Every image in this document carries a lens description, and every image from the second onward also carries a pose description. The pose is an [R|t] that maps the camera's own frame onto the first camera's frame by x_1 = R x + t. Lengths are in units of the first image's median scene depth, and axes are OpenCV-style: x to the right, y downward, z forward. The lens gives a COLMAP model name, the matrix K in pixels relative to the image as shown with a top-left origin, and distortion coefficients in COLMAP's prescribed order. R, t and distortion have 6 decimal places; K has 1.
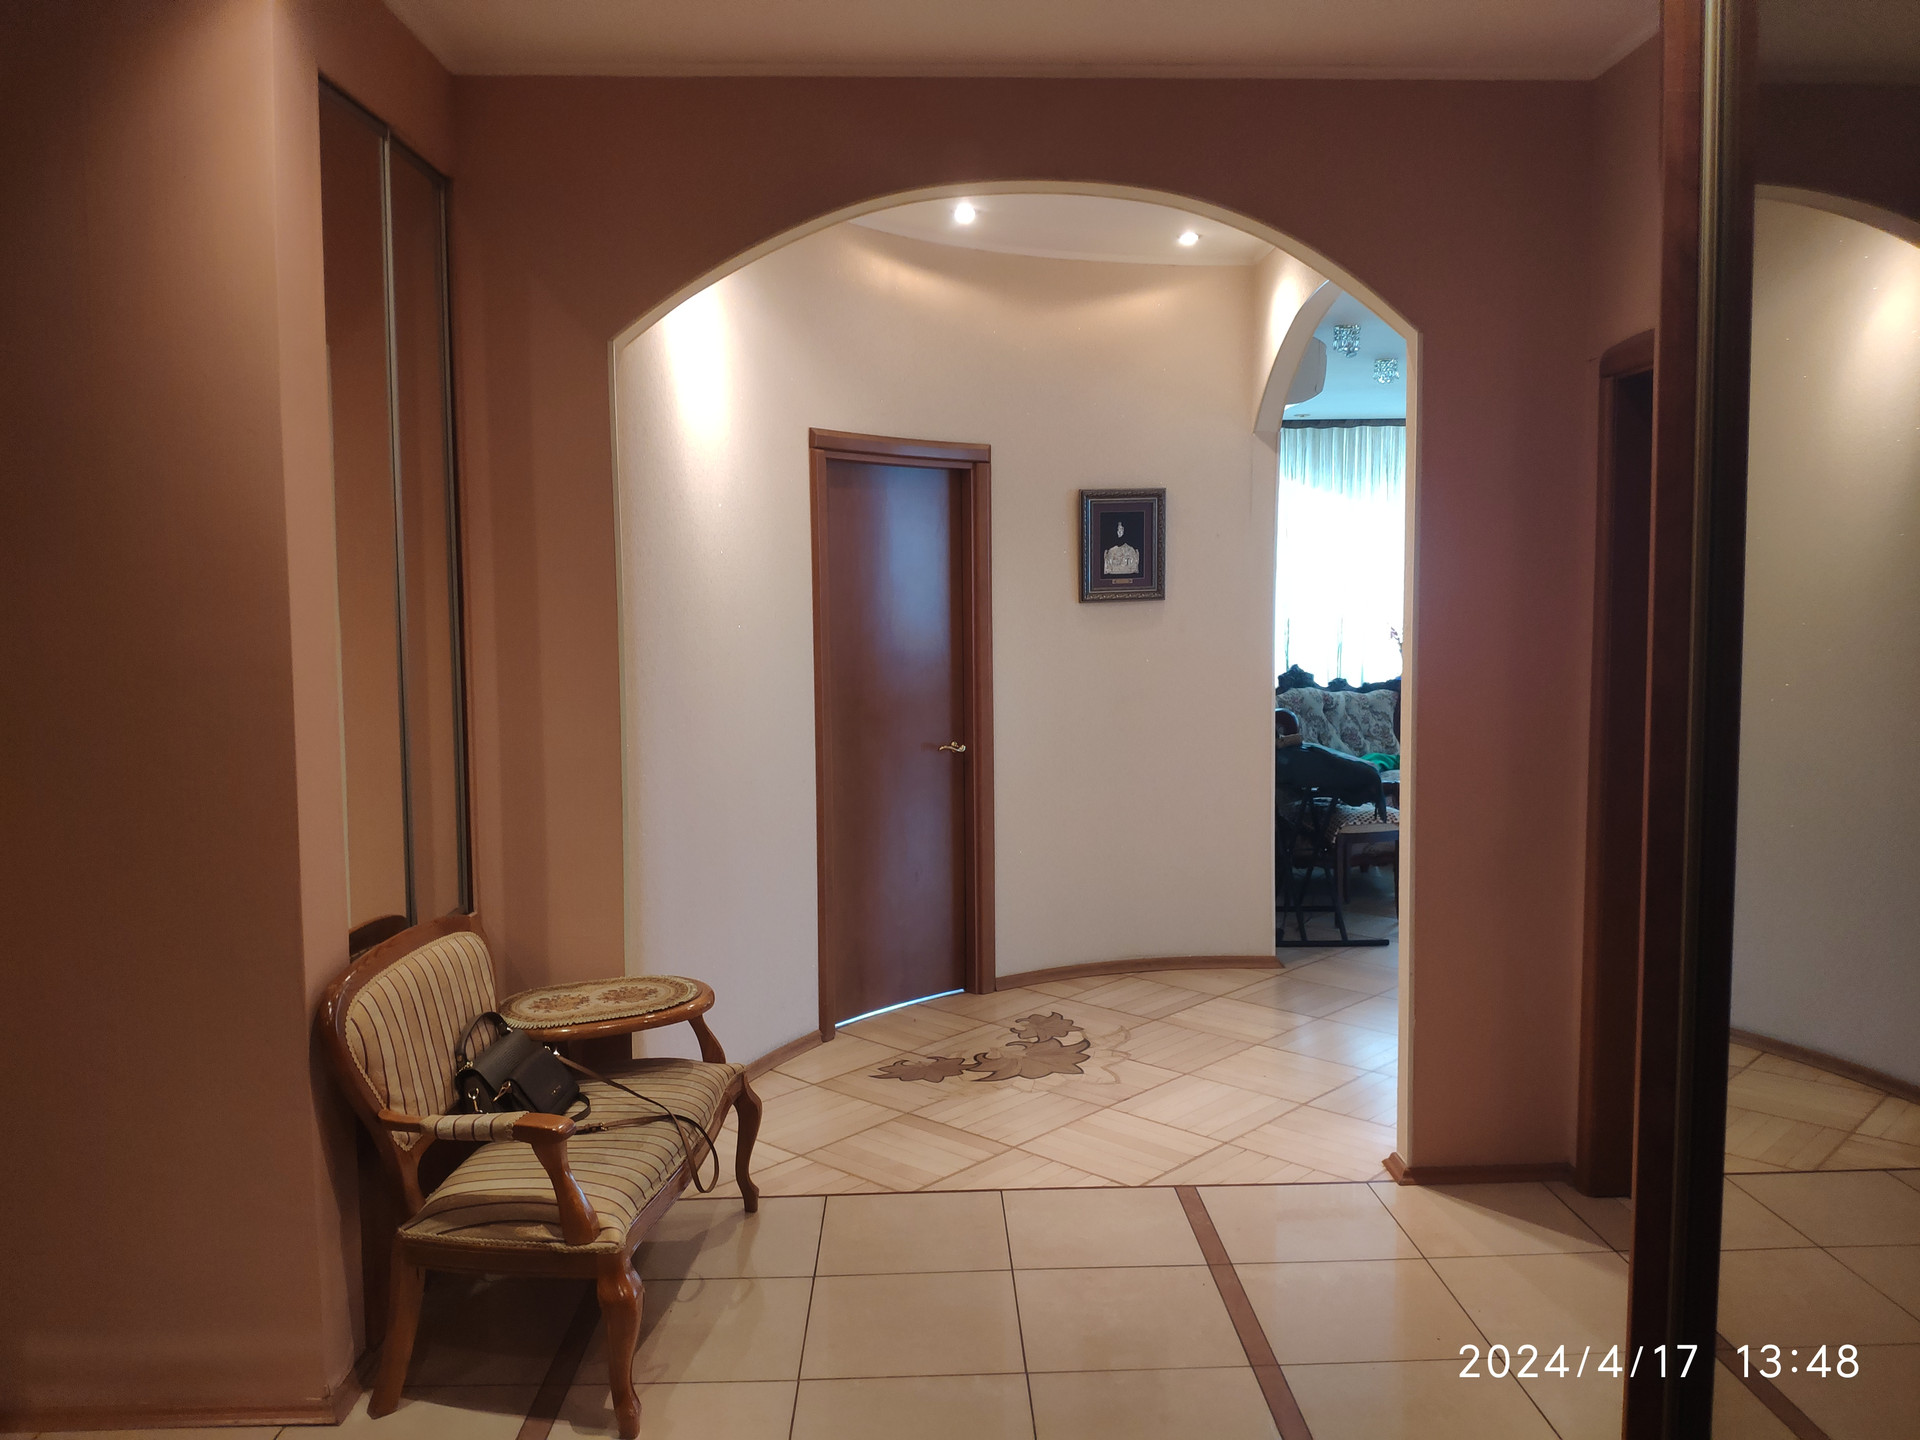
lens RADIAL K [[1499.9, 0, 960.0], [0, 1499.9, 720.0], [0, 0, 1]] dist [0.034591, -0.085442]
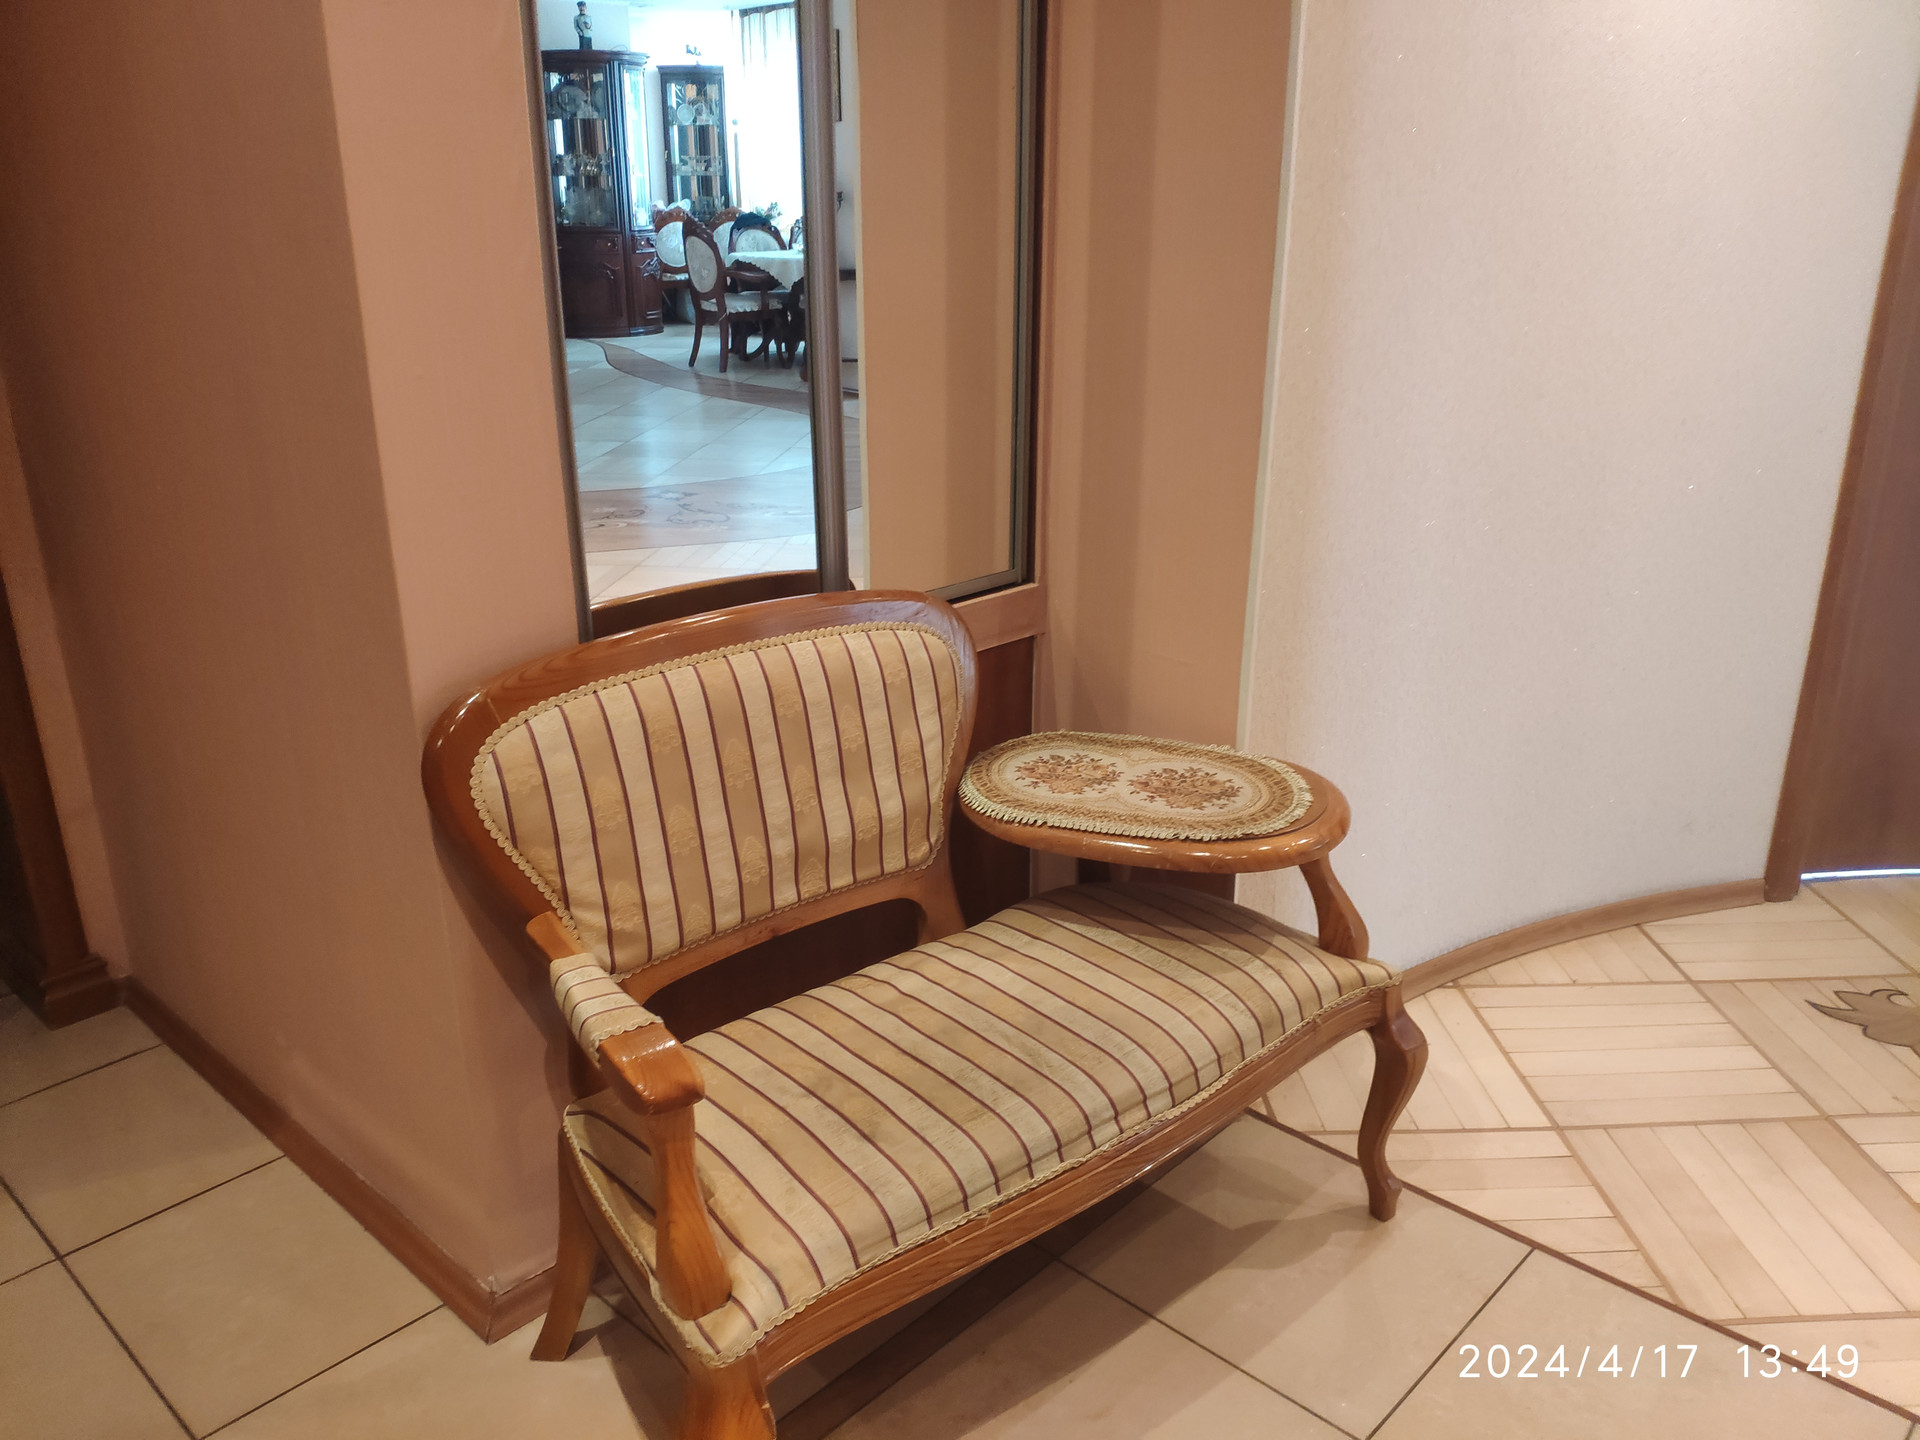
lens RADIAL K [[1499.9, 0, 960.0], [0, 1499.9, 720.0], [0, 0, 1]] dist [0.034591, -0.085442]
pose [[0.709794, 0.242096, -0.661500, 0.072111], [-0.062567, 0.957040, 0.283124, 0.011864], [0.701625, -0.159572, 0.694448, 0.569645]]
